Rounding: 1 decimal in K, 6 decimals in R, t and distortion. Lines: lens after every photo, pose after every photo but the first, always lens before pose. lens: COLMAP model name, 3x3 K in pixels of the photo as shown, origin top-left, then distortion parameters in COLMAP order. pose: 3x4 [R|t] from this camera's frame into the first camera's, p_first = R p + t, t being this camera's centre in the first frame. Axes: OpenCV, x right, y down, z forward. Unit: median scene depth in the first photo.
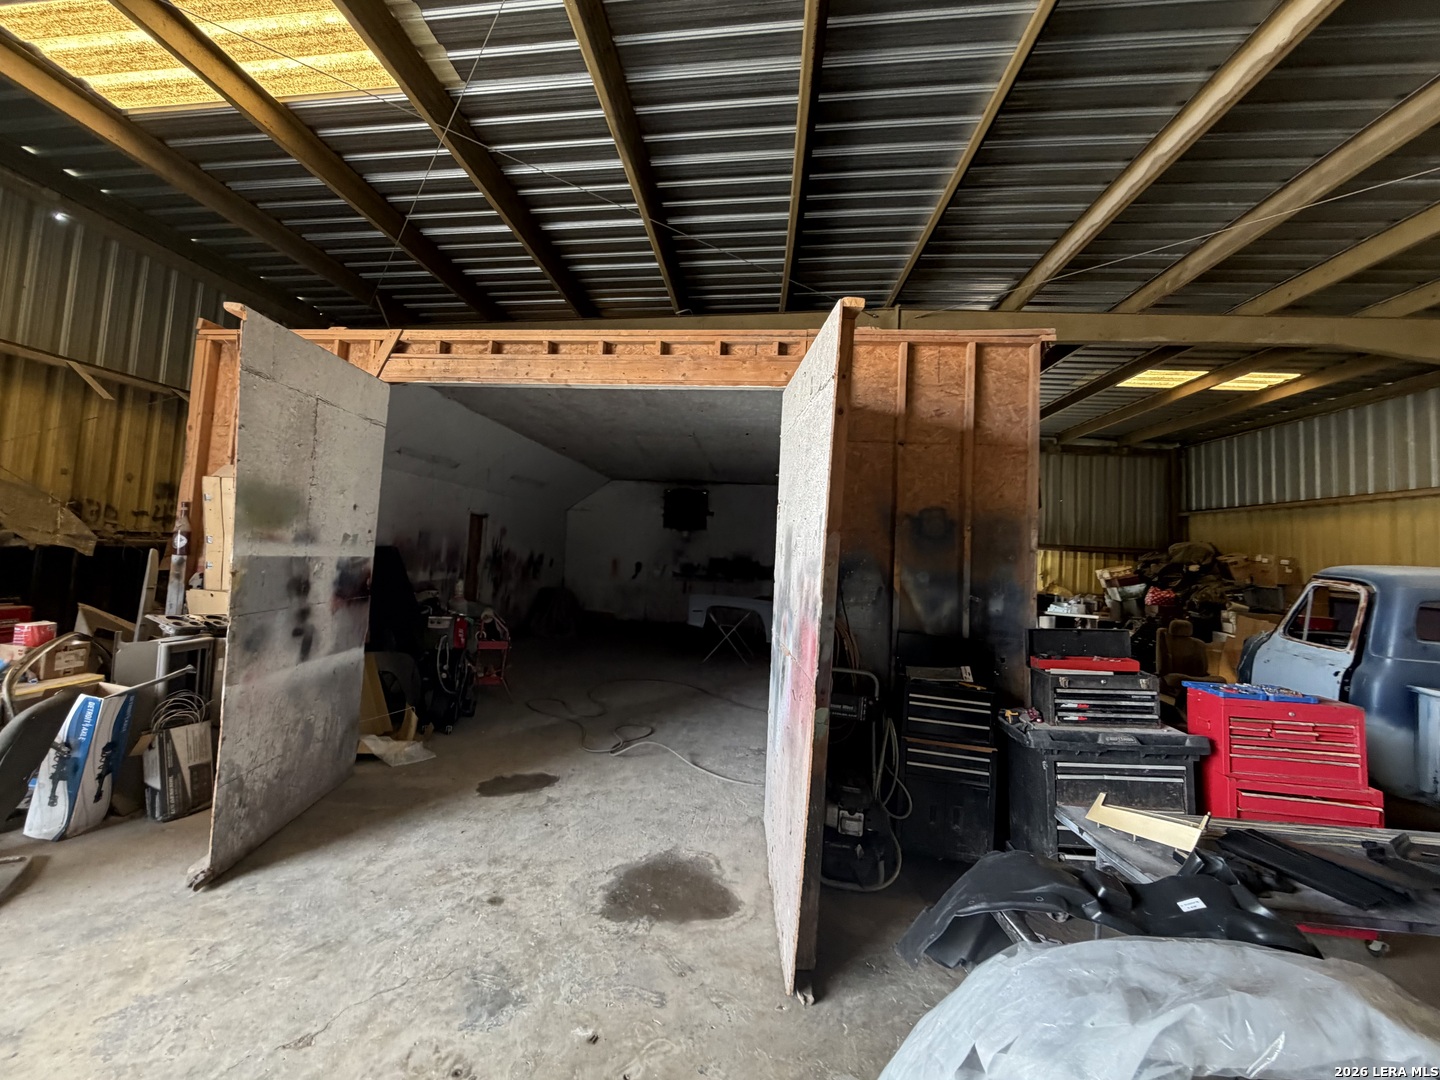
lens RADIAL K [[605.2, 0, 719.3], [0, 605.2, 505.3], [0, 0, 1]] dist [-0.000156, -0.000038]
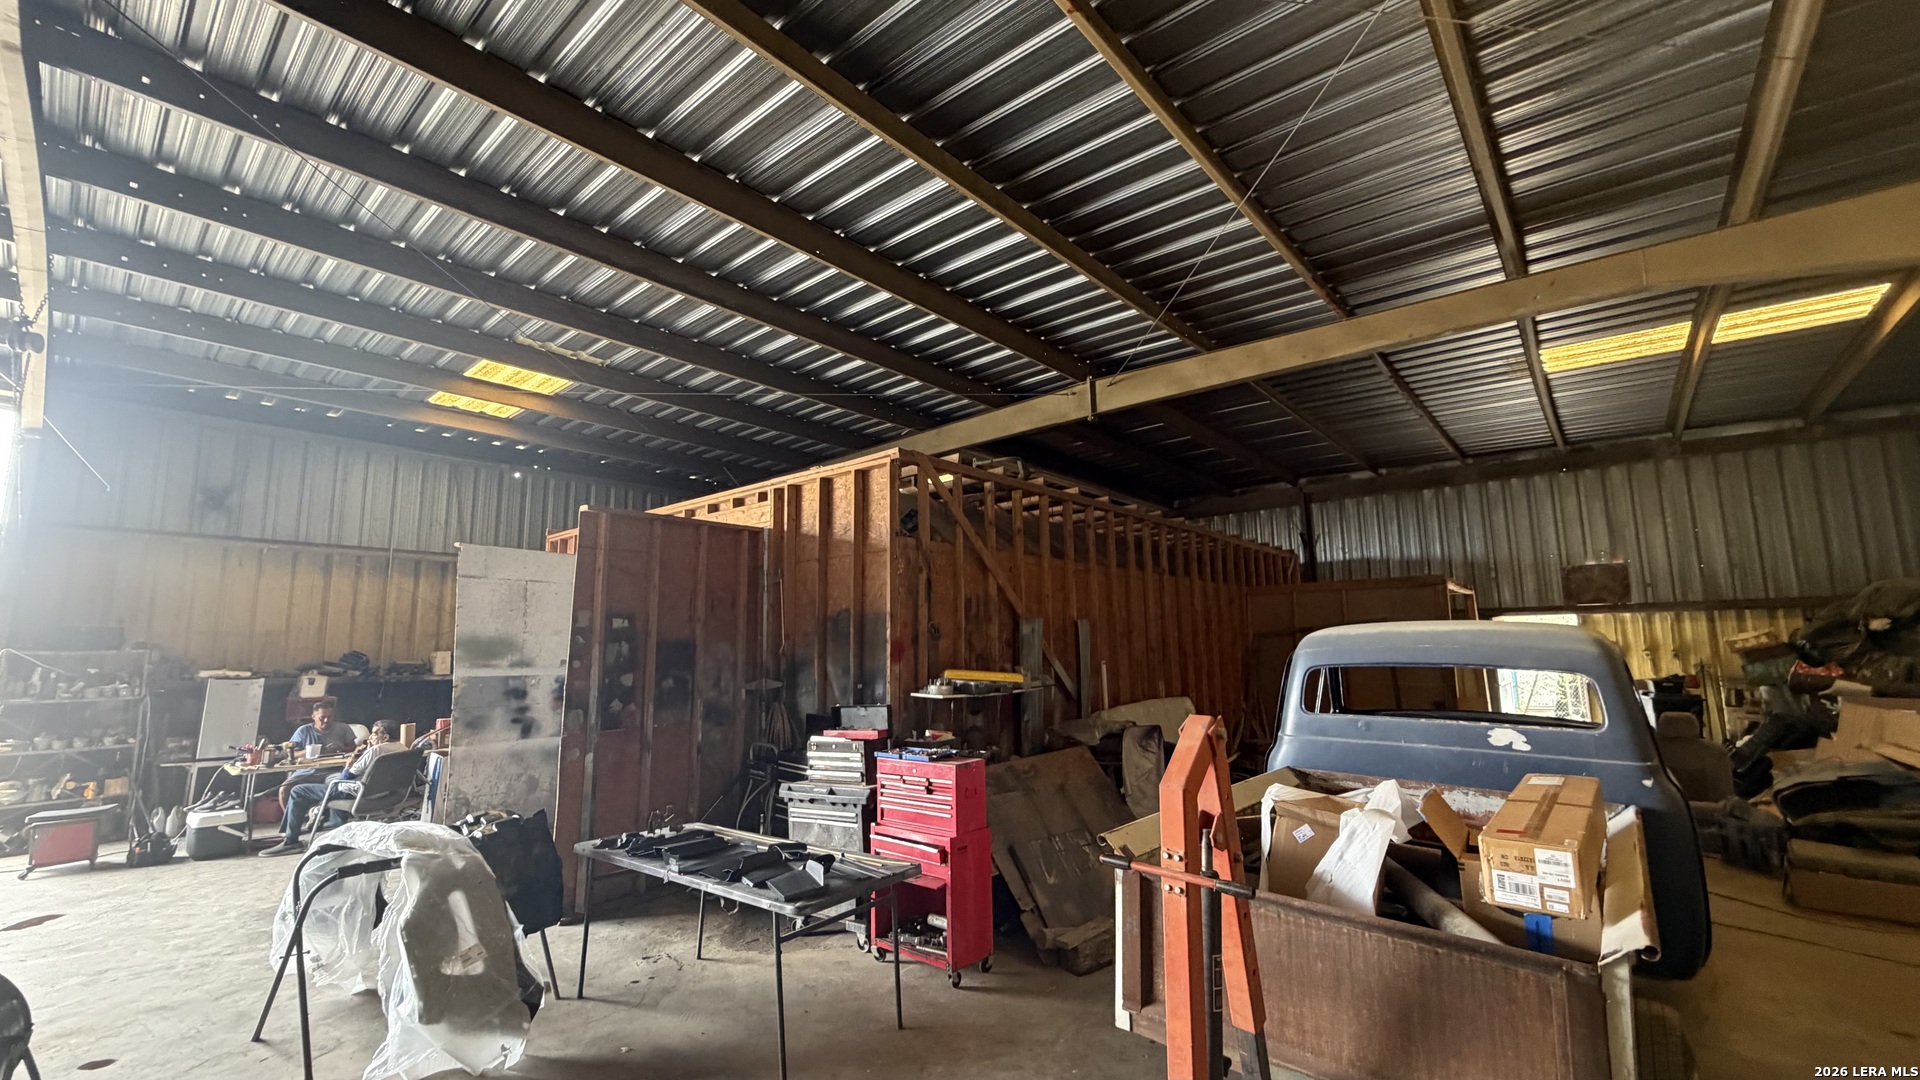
lens RADIAL K [[756.3, 0, 960.0], [0, 756.3, 540.0], [0, 0, 1]] dist [-0.000867, -0.000013]
pose [[0.868647, -0.133941, -0.476982, 1.407101], [0.096971, 0.990105, -0.101434, 0.042432], [0.485849, 0.041857, 0.873040, -0.255387]]
